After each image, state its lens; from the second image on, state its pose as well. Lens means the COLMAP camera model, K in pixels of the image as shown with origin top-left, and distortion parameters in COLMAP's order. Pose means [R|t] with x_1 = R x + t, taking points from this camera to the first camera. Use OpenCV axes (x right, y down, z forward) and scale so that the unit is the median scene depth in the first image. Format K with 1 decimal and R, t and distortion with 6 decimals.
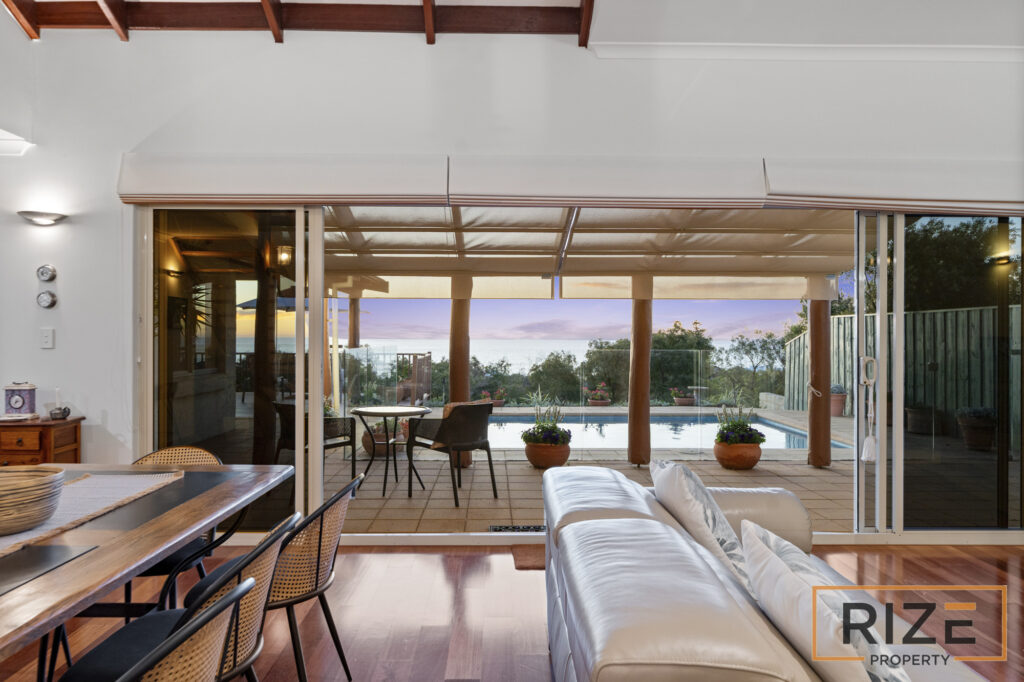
lens RADIAL K [[676.3, 0, 512.0], [0, 676.3, 341.0], [0, 0, 1]] dist [0.004799, 0.000772]
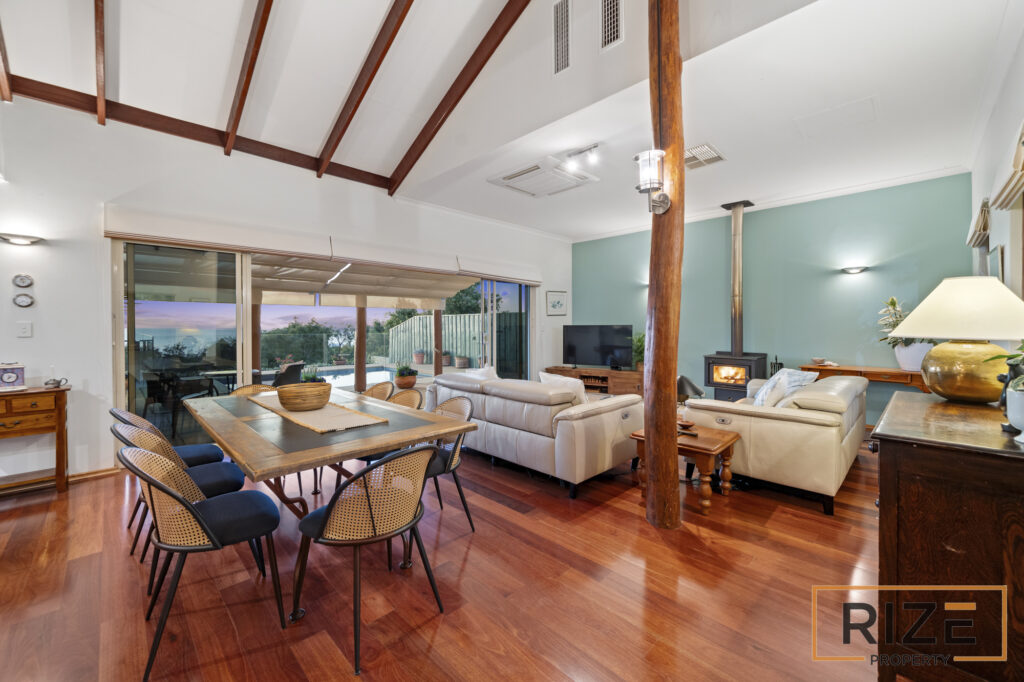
lens RADIAL K [[410.3, 0, 485.4], [0, 410.3, 337.1], [0, 0, 1]] dist [-0.000317, -0.000076]
pose [[0.746664, -0.022271, 0.664828, -0.543937], [0.009712, 0.999698, 0.022582, 0.001521], [-0.665130, -0.010404, 0.746655, -0.208443]]
